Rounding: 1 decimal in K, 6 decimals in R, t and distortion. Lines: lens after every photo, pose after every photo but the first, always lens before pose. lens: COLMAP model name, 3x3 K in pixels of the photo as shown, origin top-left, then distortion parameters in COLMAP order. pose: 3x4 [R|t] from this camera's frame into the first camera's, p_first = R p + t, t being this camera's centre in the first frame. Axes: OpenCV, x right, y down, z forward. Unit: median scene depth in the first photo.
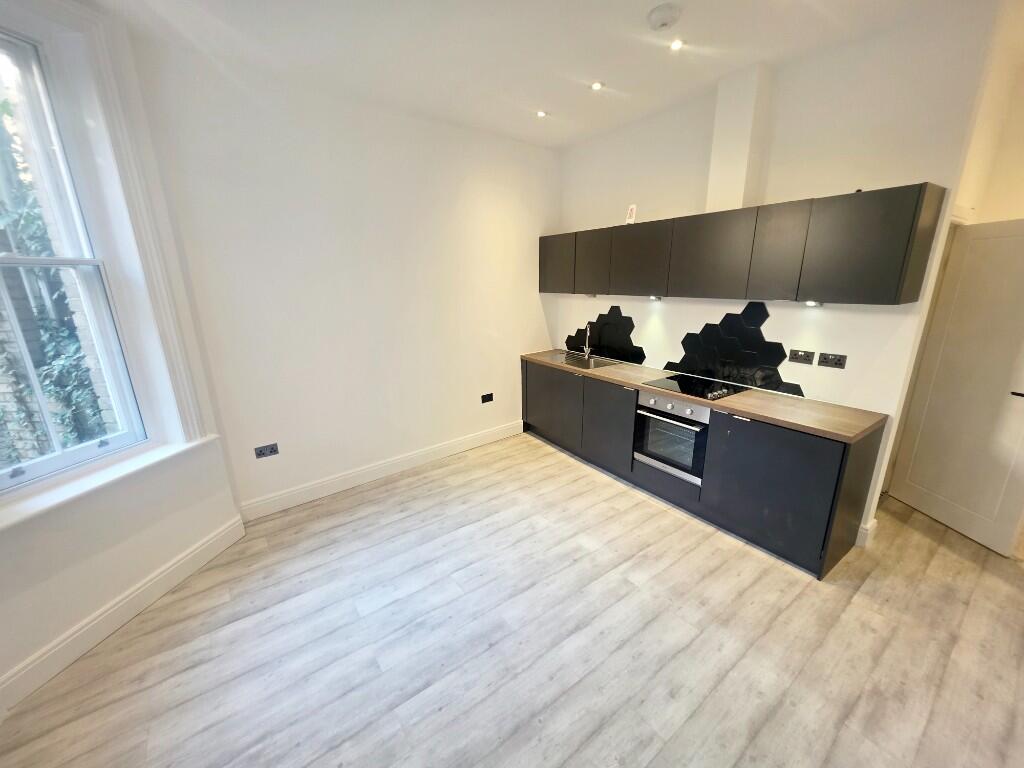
lens RADIAL K [[409.0, 0, 510.1], [0, 409.0, 388.0], [0, 0, 1]] dist [0.003614, 0.000432]
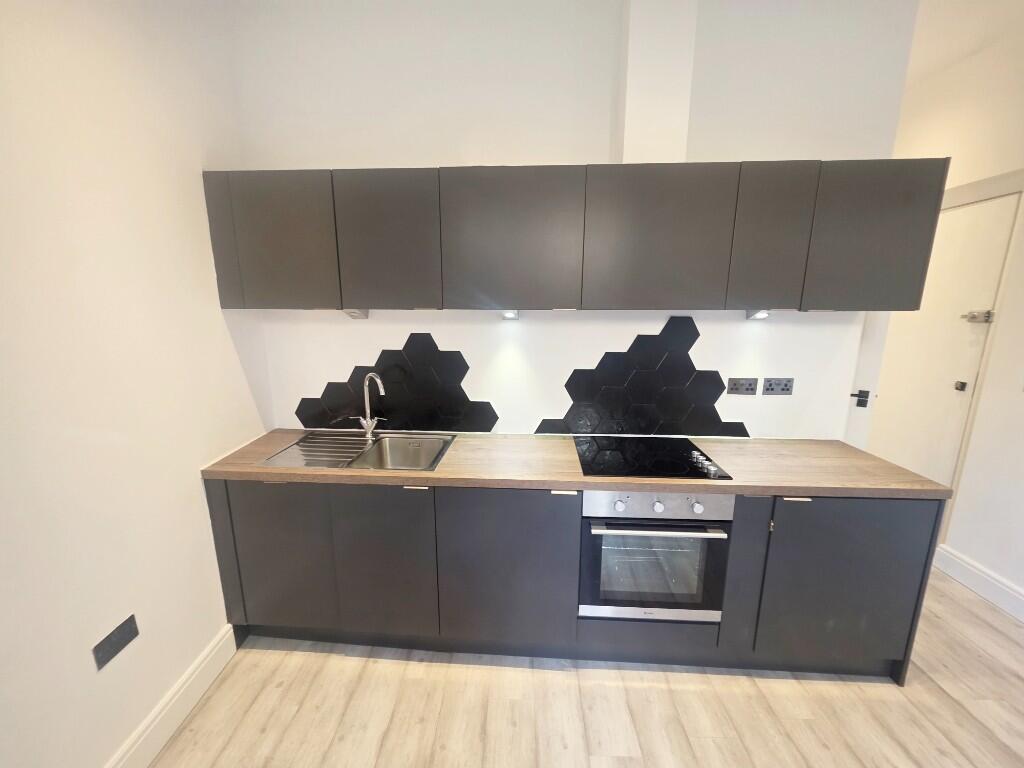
lens RADIAL K [[409.0, 0, 508.3], [0, 409.0, 390.1], [0, 0, 1]] dist [0.003614, 0.000432]
pose [[0.606865, -0.145266, 0.781417, -0.113769], [0.196756, 0.980012, 0.029380, -0.140353], [-0.770066, 0.135919, 0.623317, 0.688467]]
